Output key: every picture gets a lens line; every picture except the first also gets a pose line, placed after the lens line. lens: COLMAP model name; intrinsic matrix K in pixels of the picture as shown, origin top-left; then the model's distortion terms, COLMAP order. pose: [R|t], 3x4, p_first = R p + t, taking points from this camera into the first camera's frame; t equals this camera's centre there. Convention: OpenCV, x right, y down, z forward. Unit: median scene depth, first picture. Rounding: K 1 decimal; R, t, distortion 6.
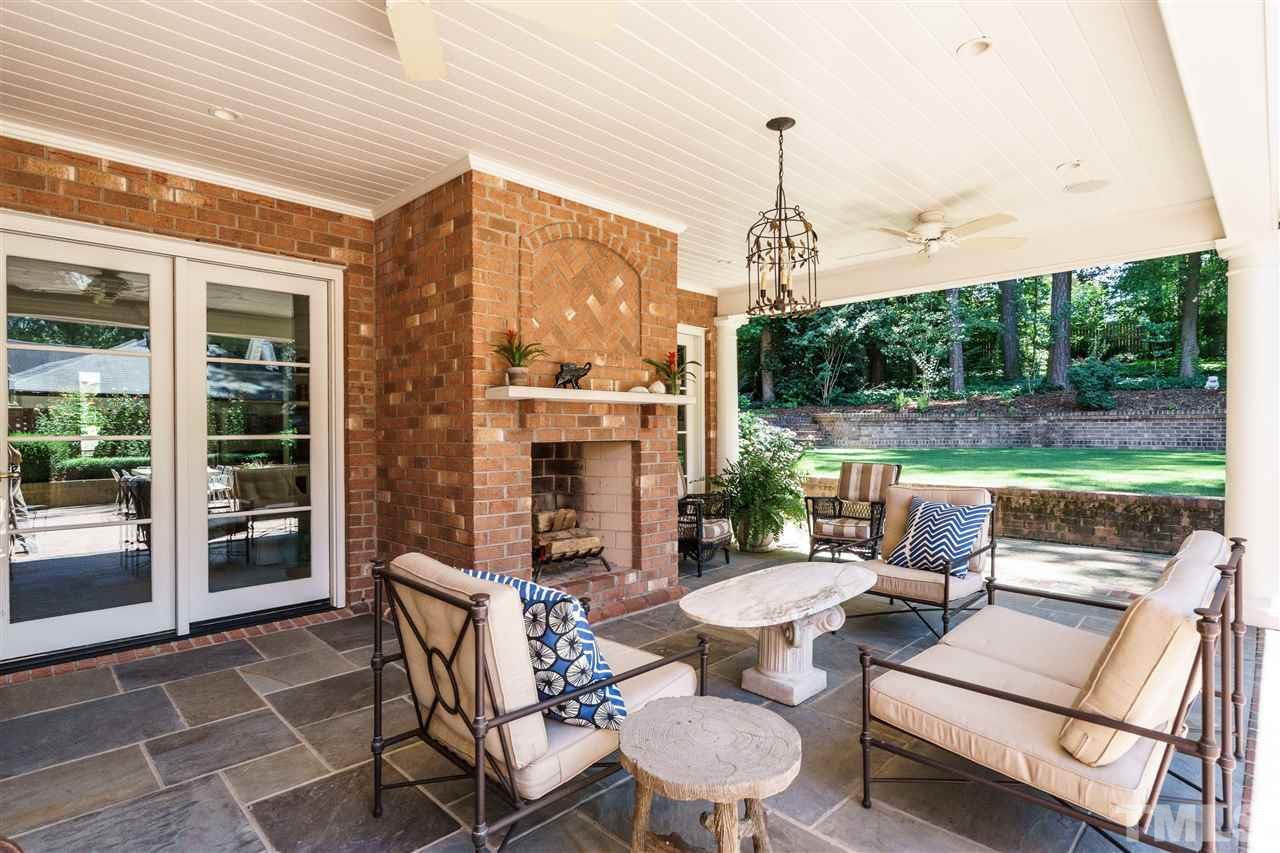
lens RADIAL K [[639.8, 0, 641.8], [0, 639.8, 432.2], [0, 0, 1]] dist [-0.003259, 0.000037]
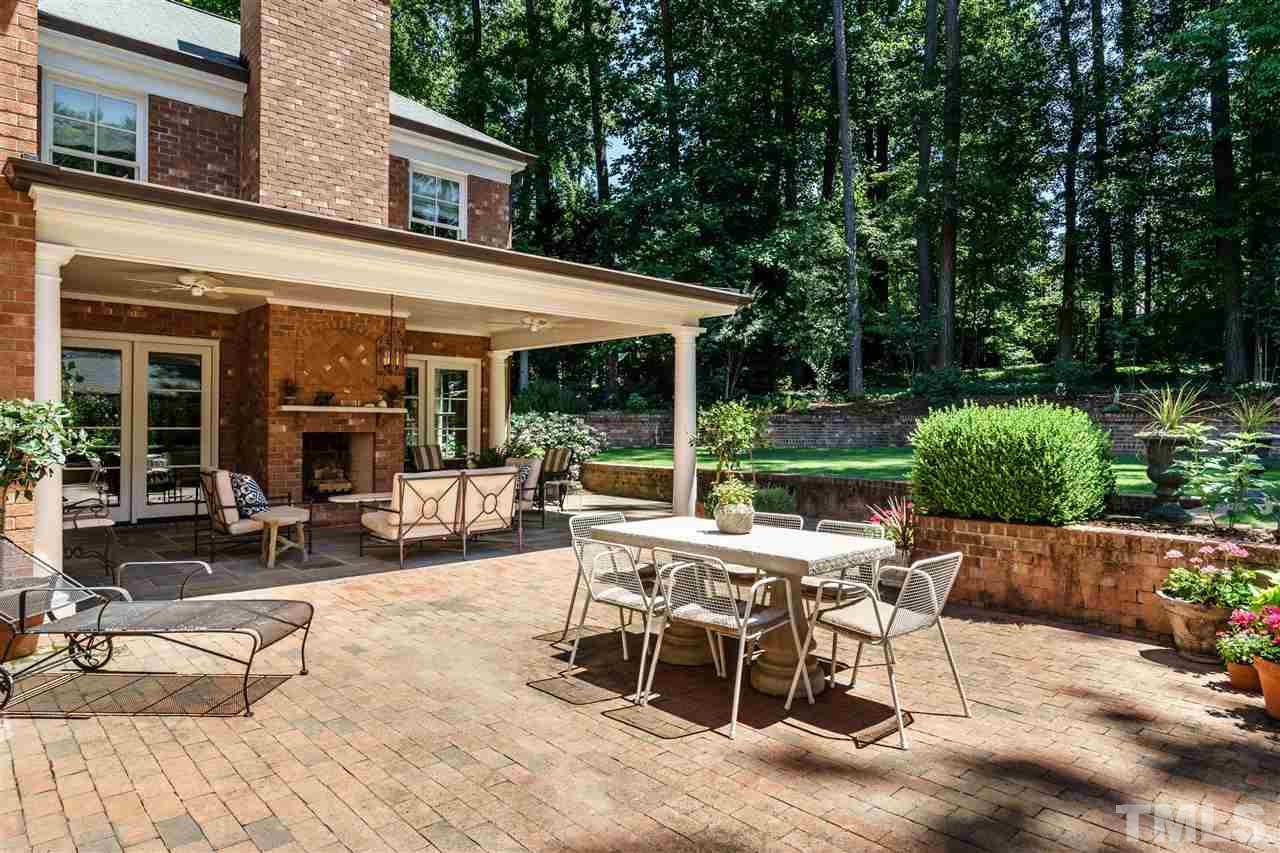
lens RADIAL K [[767.1, 0, 638.7], [0, 767.1, 423.7], [0, 0, 1]] dist [0.002276, 0.000011]
pose [[0.998915, 0.011071, -0.045245, 0.936077], [-0.011464, 0.999899, -0.008429, -0.002279], [0.045148, 0.008938, 0.998940, -1.293382]]
